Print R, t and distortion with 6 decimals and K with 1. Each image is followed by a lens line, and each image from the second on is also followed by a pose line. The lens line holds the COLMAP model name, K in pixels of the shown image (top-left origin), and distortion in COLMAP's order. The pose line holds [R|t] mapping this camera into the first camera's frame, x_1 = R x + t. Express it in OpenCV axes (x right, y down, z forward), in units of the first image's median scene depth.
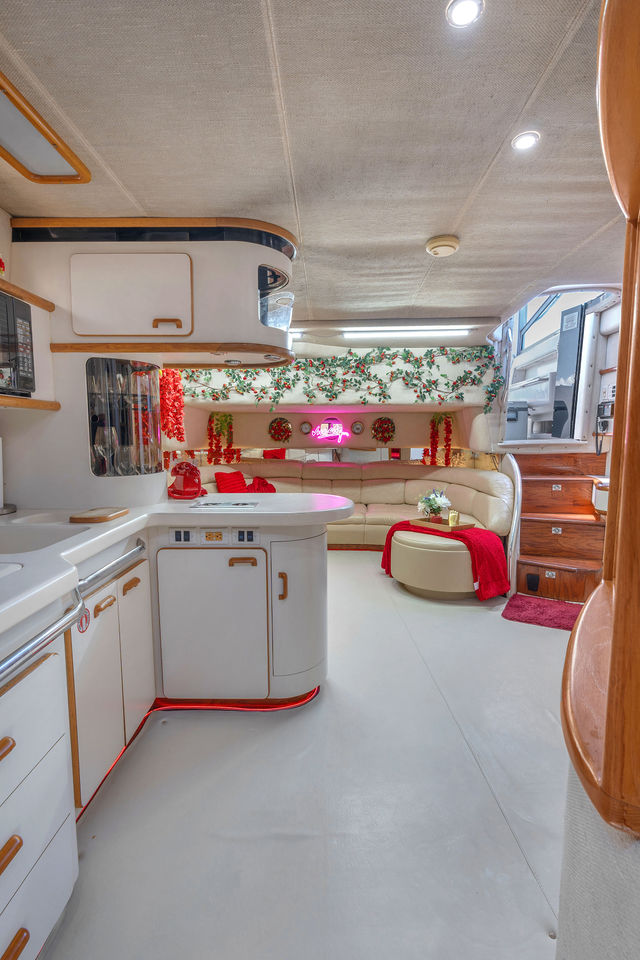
lens RADIAL K [[448.1, 0, 314.4], [0, 448.1, 487.1], [0, 0, 1]] dist [-0.006478, 0.003096]
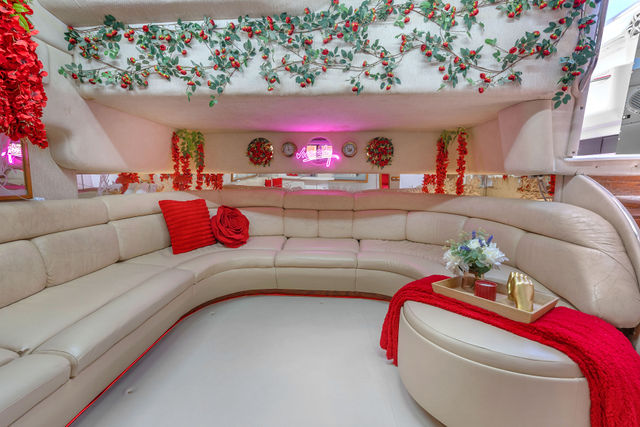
lens RADIAL K [[298.7, 0, 317.7], [0, 298.7, 216.0], [0, 0, 1]] dist [-0.006478, 0.003096]
pose [[0.999719, 0.009246, -0.021850, 0.067392], [-0.008866, 0.999809, 0.017409, -0.020083], [0.022007, -0.017210, 0.999610, 0.583586]]
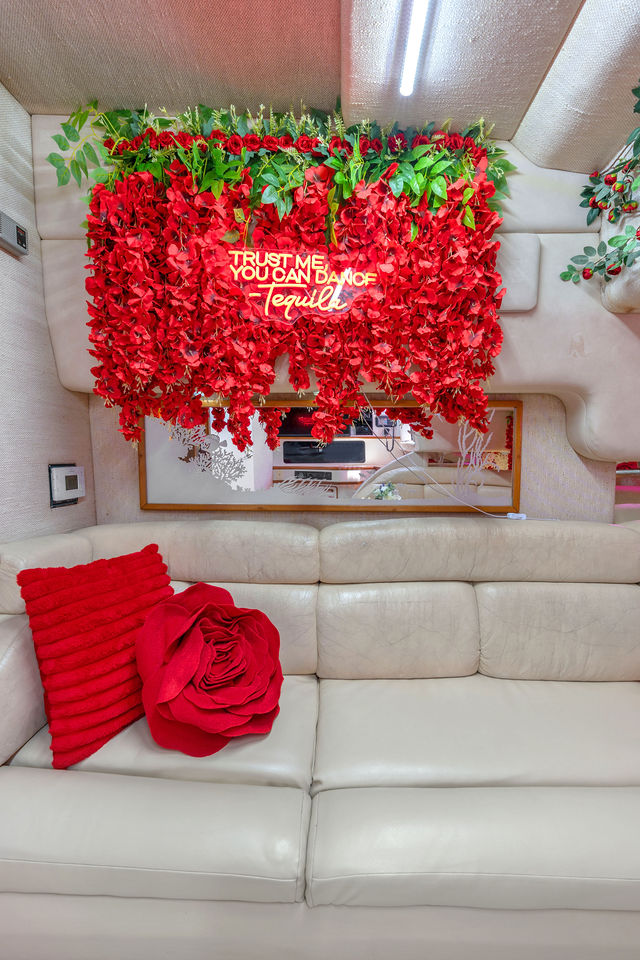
lens RADIAL K [[448.1, 0, 319.3], [0, 448.1, 485.4], [0, 0, 1]] dist [-0.006478, 0.003096]
pose [[0.000547, 0.067294, -0.997733, 0.024476], [-0.103932, 0.992334, 0.066873, -0.067091], [0.994584, 0.103660, 0.007537, 0.838593]]
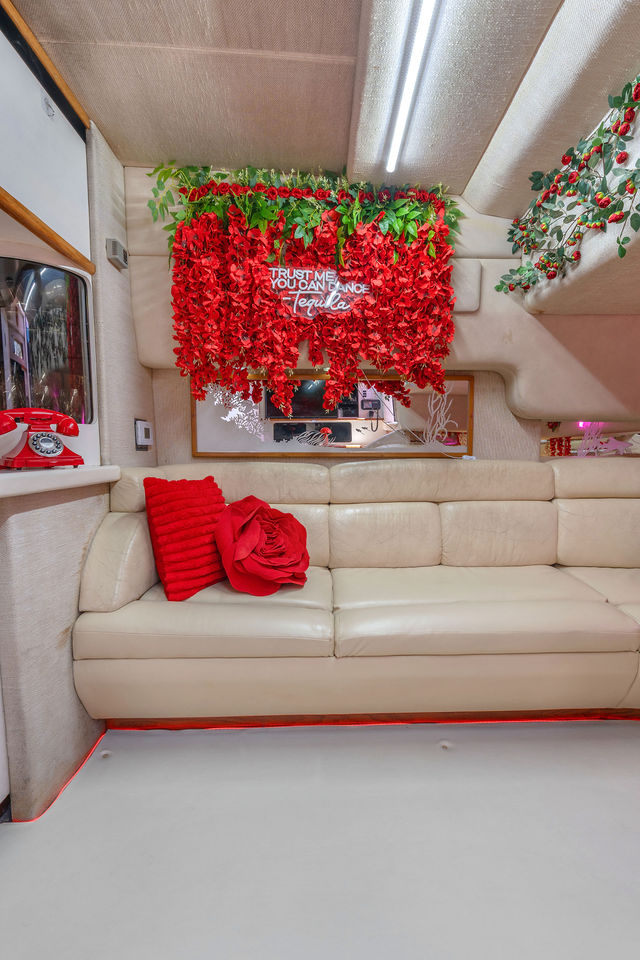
lens RADIAL K [[470.4, 0, 318.6], [0, 470.4, 485.8], [0, 0, 1]] dist [-0.001415, -0.001144]
pose [[0.044277, 0.076423, -0.996092, 0.195888], [-0.102966, 0.992109, 0.071541, -0.022467], [0.993699, 0.099396, 0.051797, 0.808057]]
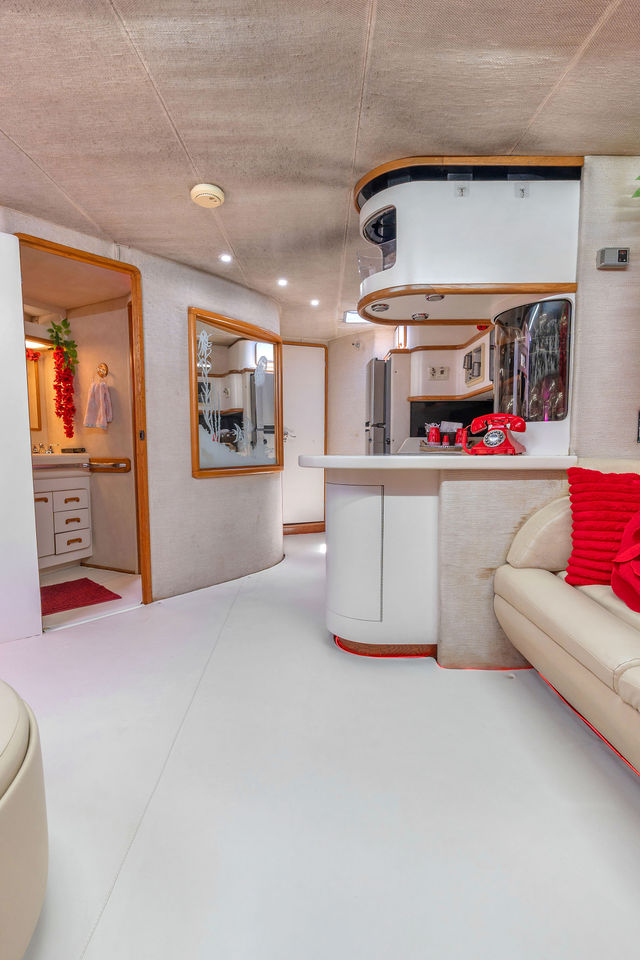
lens RADIAL K [[448.1, 0, 329.9], [0, 448.1, 485.7], [0, 0, 1]] dist [-0.006478, 0.003096]
pose [[-0.998755, 0.004928, -0.049636, 0.033825], [-0.004984, 0.980267, 0.197613, -0.052504], [0.049630, 0.197615, -0.979023, 1.102224]]
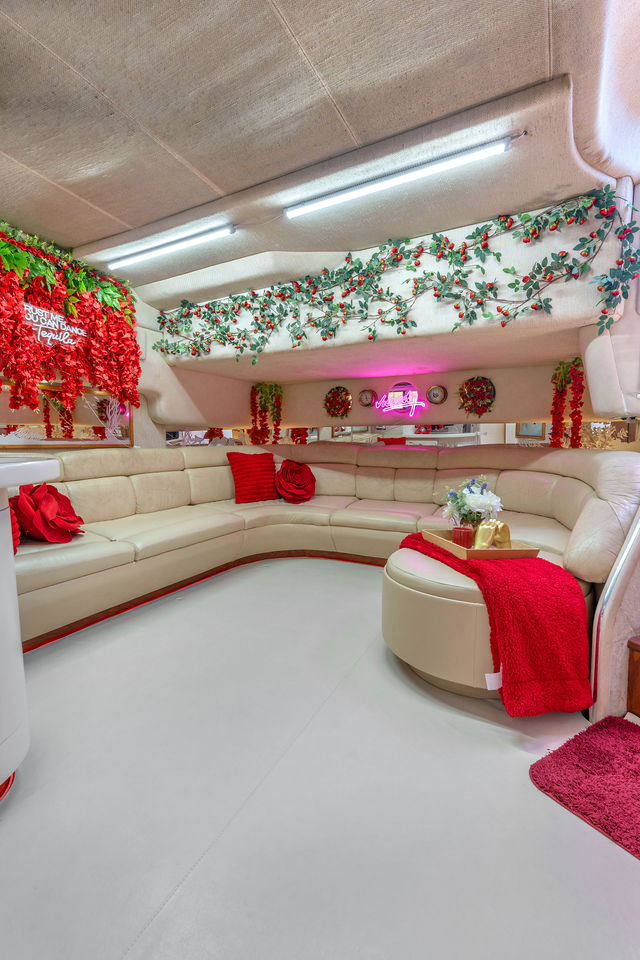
lens RADIAL K [[448.1, 0, 311.6], [0, 448.1, 486.1], [0, 0, 1]] dist [-0.006478, 0.003096]
pose [[0.891620, 0.044224, -0.450620, 0.325964], [-0.046686, 0.998894, 0.005655, 0.018904], [0.450372, 0.015996, 0.892698, 0.408157]]
